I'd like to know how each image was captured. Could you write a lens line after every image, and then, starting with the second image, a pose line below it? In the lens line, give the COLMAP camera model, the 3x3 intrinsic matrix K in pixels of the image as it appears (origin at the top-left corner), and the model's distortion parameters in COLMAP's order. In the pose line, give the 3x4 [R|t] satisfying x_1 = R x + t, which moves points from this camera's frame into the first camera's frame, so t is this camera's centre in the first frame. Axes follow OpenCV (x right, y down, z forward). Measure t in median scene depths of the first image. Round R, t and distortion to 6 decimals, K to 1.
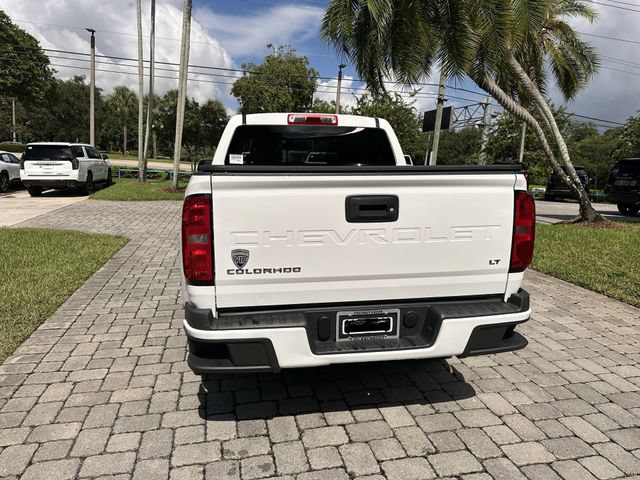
lens RADIAL K [[456.9, 0, 321.0], [0, 456.9, 236.7], [0, 0, 1]] dist [0.025453, -0.039838]
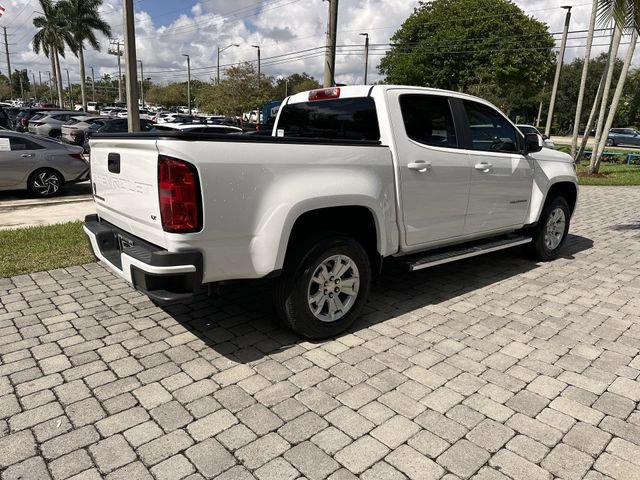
lens RADIAL K [[451.6, 0, 313.8], [0, 451.6, 239.6], [0, 0, 1]] dist [0.001872, -0.003760]
pose [[0.478739, 0.189156, -0.857338, 1.231548], [-0.148761, 0.979872, 0.133122, -0.079994], [0.865263, 0.063808, 0.497242, 0.633046]]
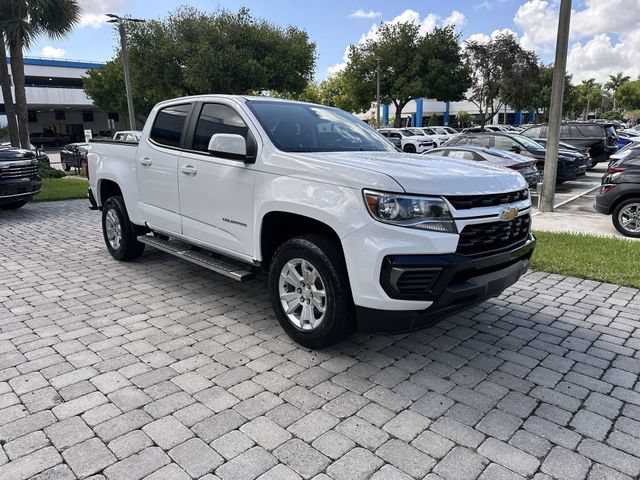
lens RADIAL K [[456.9, 0, 321.0], [0, 456.9, 236.7], [0, 0, 1]] dist [0.025453, -0.039838]
pose [[-0.832786, 0.083313, -0.547290, 0.662293], [-0.113843, 0.941708, 0.316584, -0.495545], [0.541763, 0.325952, -0.774757, 3.183620]]
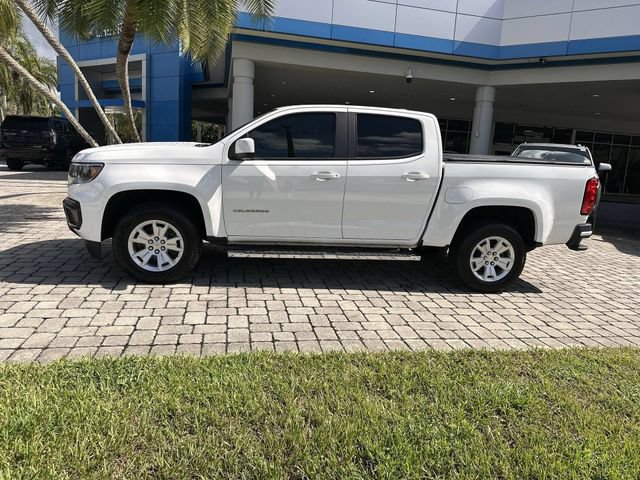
lens RADIAL K [[449.7, 0, 323.2], [0, 449.7, 243.0], [0, 0, 1]] dist [0.043367, -0.055095]
pose [[0.033159, -0.231600, 0.972246, -1.909769], [0.094830, 0.969121, 0.227621, -0.307298], [-0.994941, 0.084650, 0.054097, 1.639701]]
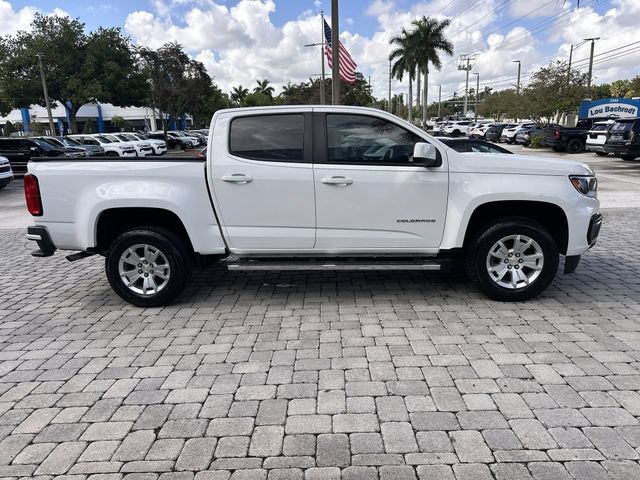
lens RADIAL K [[449.7, 0, 323.2], [0, 449.7, 243.0], [0, 0, 1]] dist [0.043367, -0.055095]
pose [[-0.233256, 0.192245, -0.953223, 1.590593], [-0.133129, 0.964719, 0.227141, -0.320861], [0.963259, 0.179884, -0.199433, 2.073476]]
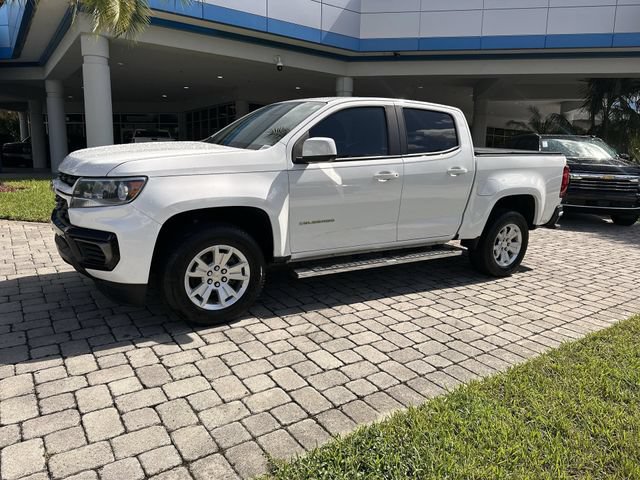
lens RADIAL K [[449.6, 0, 317.5], [0, 449.6, 239.8], [0, 0, 1]] dist [0.073502, -0.110625]
pose [[-0.366725, -0.233194, 0.900630, -1.608221], [0.095764, 0.953471, 0.285870, -0.411029], [-0.925388, 0.191083, -0.327330, 2.380930]]
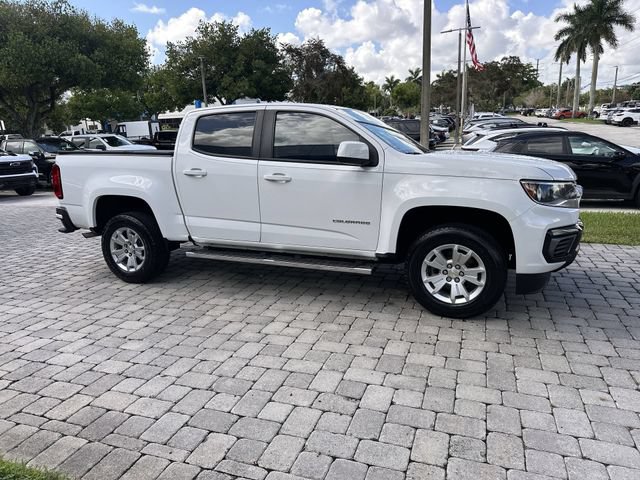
lens RADIAL K [[452.2, 0, 321.2], [0, 452.2, 236.8], [0, 0, 1]] dist [0.045670, -0.062146]
pose [[-0.536873, 0.170021, -0.826353, 1.346129], [-0.120283, 0.954051, 0.274441, -0.425480], [0.835044, 0.246736, -0.491754, 2.663729]]
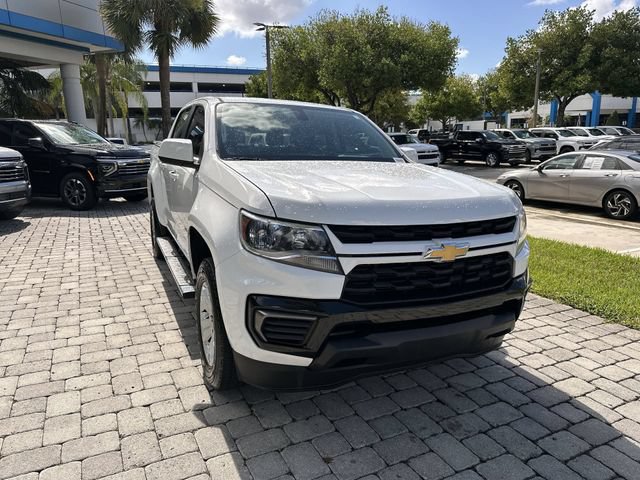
lens RADIAL K [[456.9, 0, 321.0], [0, 456.9, 236.7], [0, 0, 1]] dist [0.025453, -0.039838]
pose [[-0.967797, 0.015408, -0.251261, 0.135286], [-0.075404, 0.934551, 0.347748, -0.535232], [0.240174, 0.355495, -0.903294, 3.216481]]
